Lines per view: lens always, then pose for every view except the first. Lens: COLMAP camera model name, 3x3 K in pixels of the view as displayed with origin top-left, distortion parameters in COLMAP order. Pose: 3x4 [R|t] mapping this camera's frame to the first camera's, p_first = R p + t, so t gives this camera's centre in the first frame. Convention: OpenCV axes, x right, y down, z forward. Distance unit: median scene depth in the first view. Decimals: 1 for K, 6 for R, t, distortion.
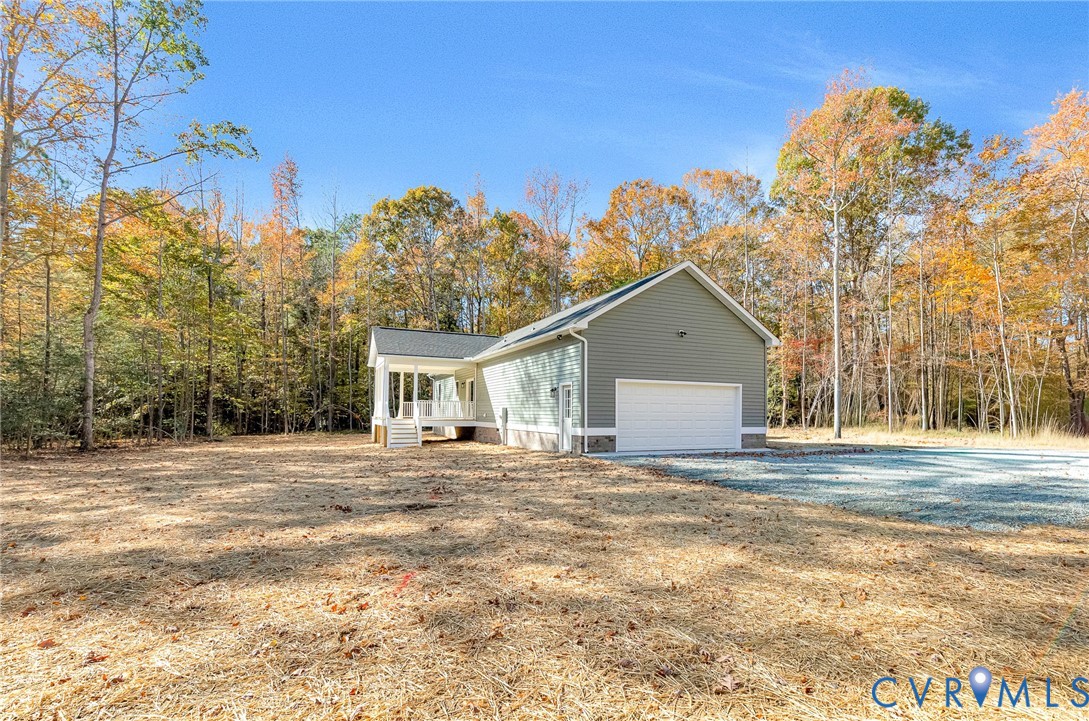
lens RADIAL K [[530.9, 0, 544.5], [0, 530.9, 360.5], [0, 0, 1]] dist [-0.001558, -0.000130]
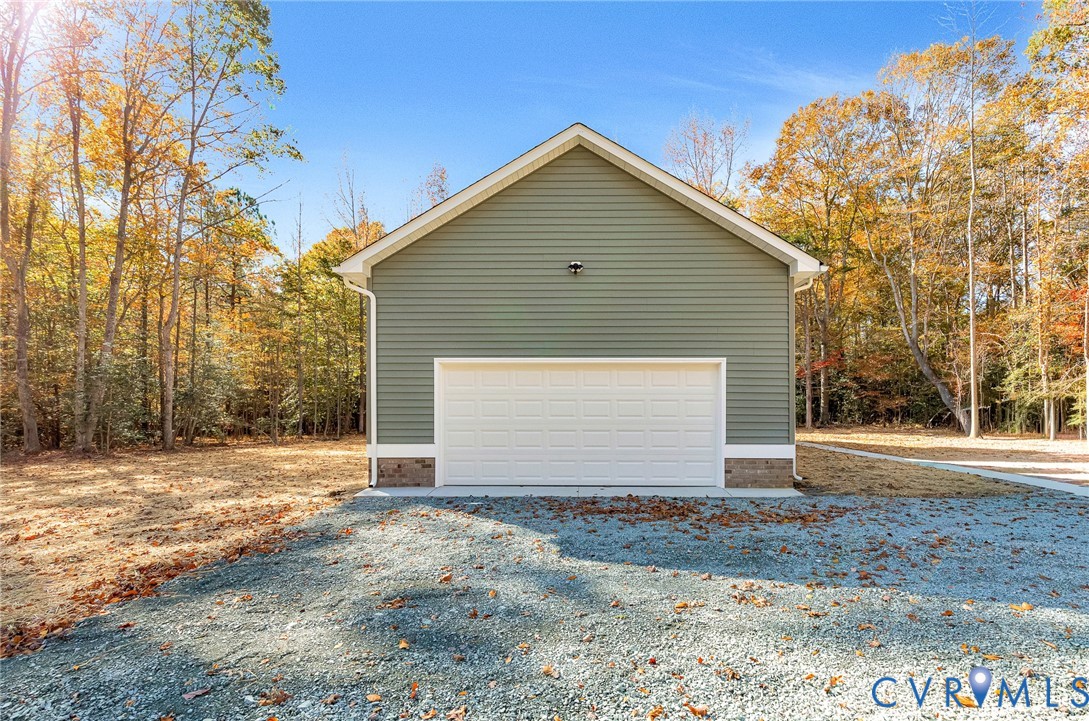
lens RADIAL K [[520.8, 0, 580.1], [0, 520.8, 365.3], [0, 0, 1]] dist [0.001048, 0.000142]
pose [[0.907168, -0.044283, -0.418431, 0.452182], [0.049431, 0.998776, 0.001466, 0.043652], [0.417854, -0.022013, 0.908247, 0.497193]]
